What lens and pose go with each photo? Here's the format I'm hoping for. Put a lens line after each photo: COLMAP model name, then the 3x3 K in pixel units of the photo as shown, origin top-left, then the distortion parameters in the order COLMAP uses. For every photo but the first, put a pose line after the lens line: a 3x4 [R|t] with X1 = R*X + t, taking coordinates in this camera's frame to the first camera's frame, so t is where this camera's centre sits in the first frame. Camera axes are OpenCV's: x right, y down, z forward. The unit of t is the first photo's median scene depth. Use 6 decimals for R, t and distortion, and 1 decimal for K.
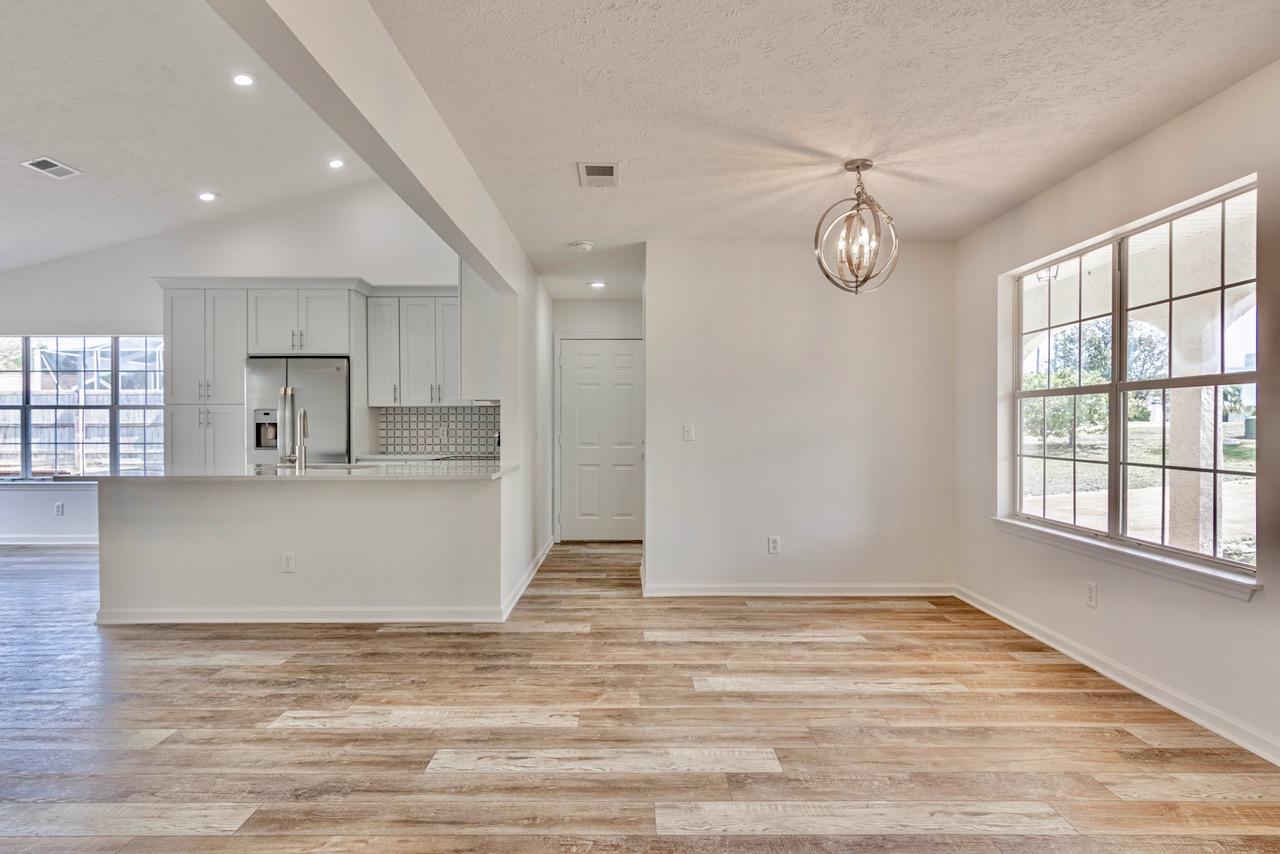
lens RADIAL K [[704.5, 0, 639.0], [0, 704.5, 430.3], [0, 0, 1]] dist [-0.001247, -0.001138]
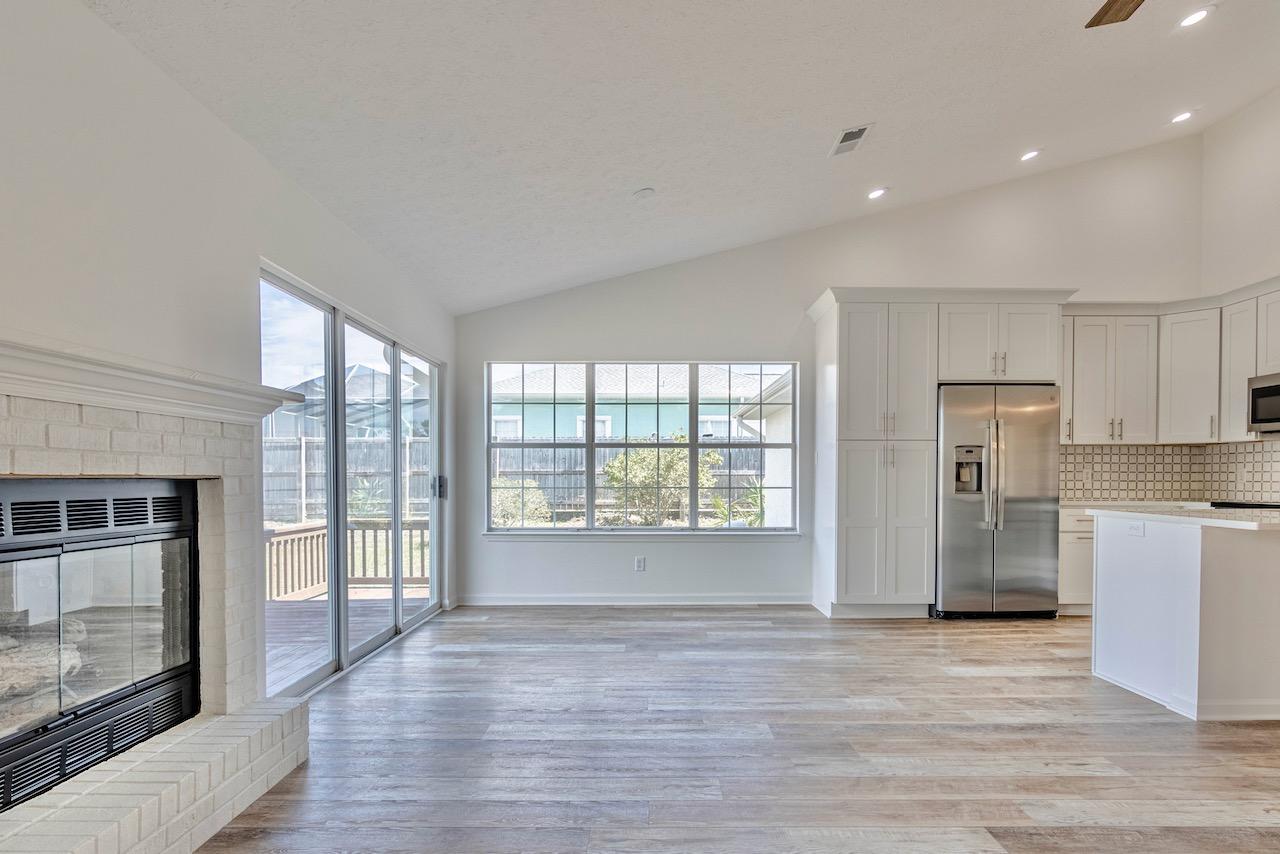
lens RADIAL K [[679.6, 0, 647.5], [0, 679.6, 493.1], [0, 0, 1]] dist [-0.000261, 0.000586]
pose [[0.999995, 0.001451, 0.002977, -0.868378], [-0.001487, 0.999923, 0.012330, 0.016151], [-0.002958, -0.012334, 0.999920, 0.178493]]
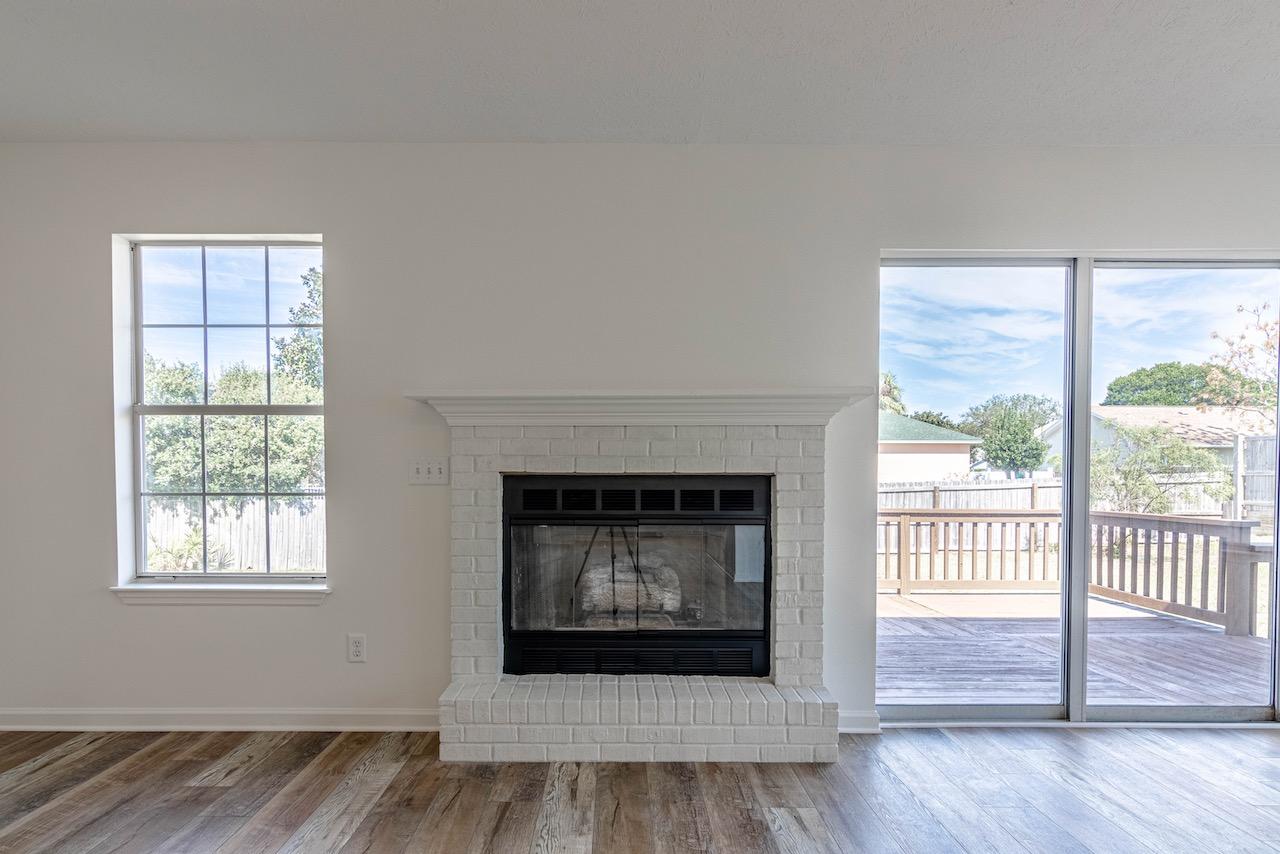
lens RADIAL K [[681.1, 0, 600.0], [0, 681.1, 495.8], [0, 0, 1]] dist [-0.001758, -0.000521]
pose [[-0.019057, 0.030884, -0.999341, -0.675265], [-0.009087, 0.999476, 0.031061, 0.013823], [0.999777, 0.009672, -0.018766, 0.450305]]
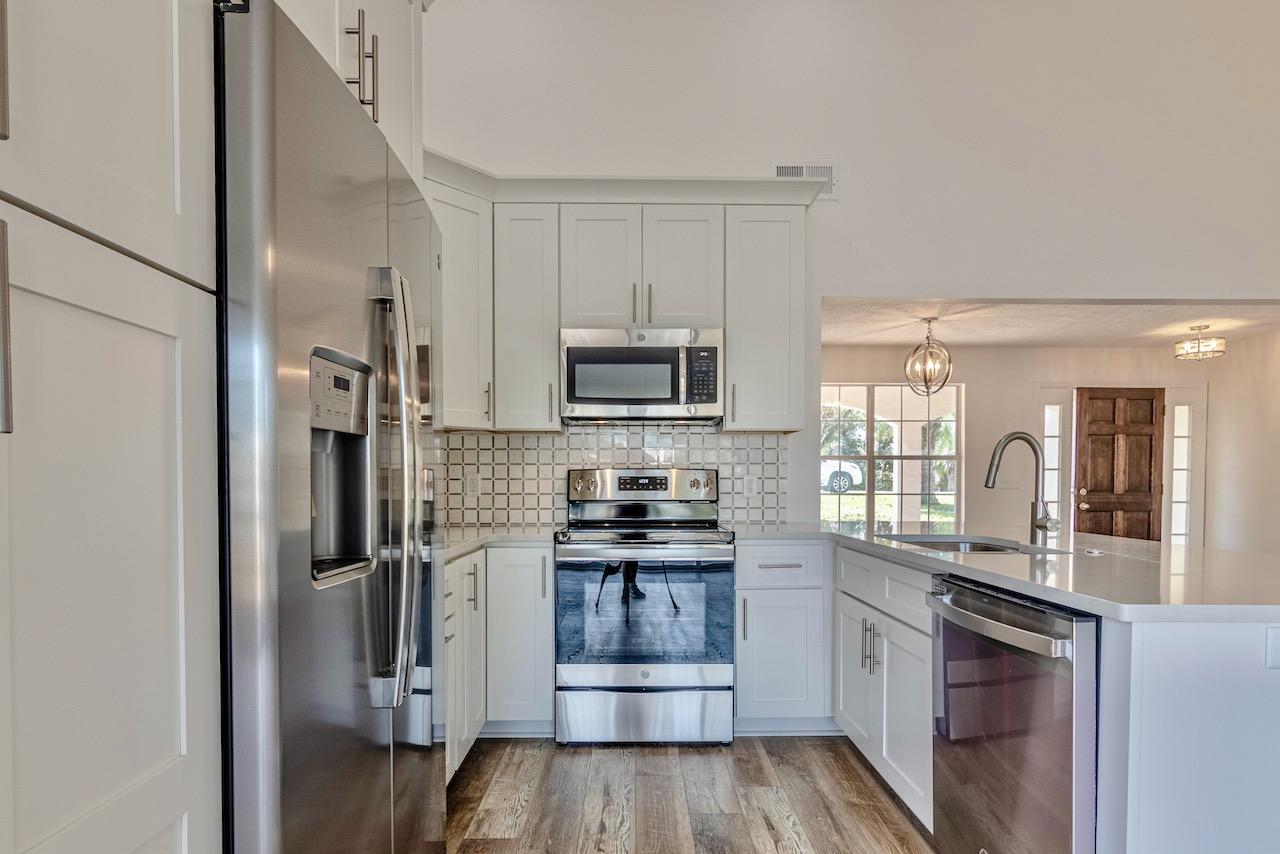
lens RADIAL K [[679.6, 0, 647.5], [0, 679.6, 493.1], [0, 0, 1]] dist [-0.000261, 0.000586]
pose [[-0.018751, -0.020696, 0.999610, -0.671480], [0.007136, 0.999757, 0.020833, 0.000663], [-0.999799, 0.007524, -0.018599, 0.873452]]
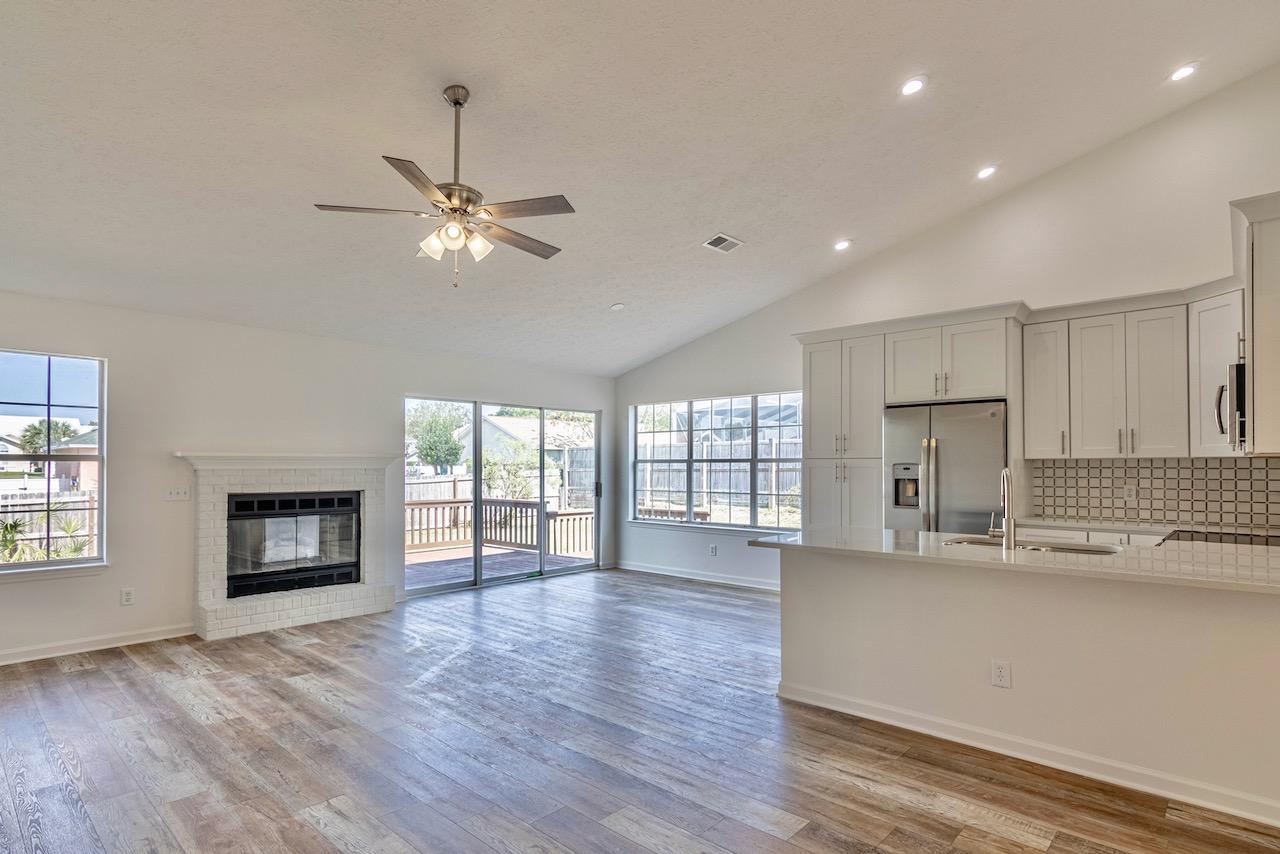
lens RADIAL K [[665.2, 0, 636.1], [0, 665.2, 460.6], [0, 0, 1]] dist [-0.000287, 0.000554]
pose [[0.730091, -0.004801, -0.683333, -0.188587], [-0.006784, 0.999875, -0.014274, -0.017977], [0.683317, 0.015057, 0.729967, 0.132317]]
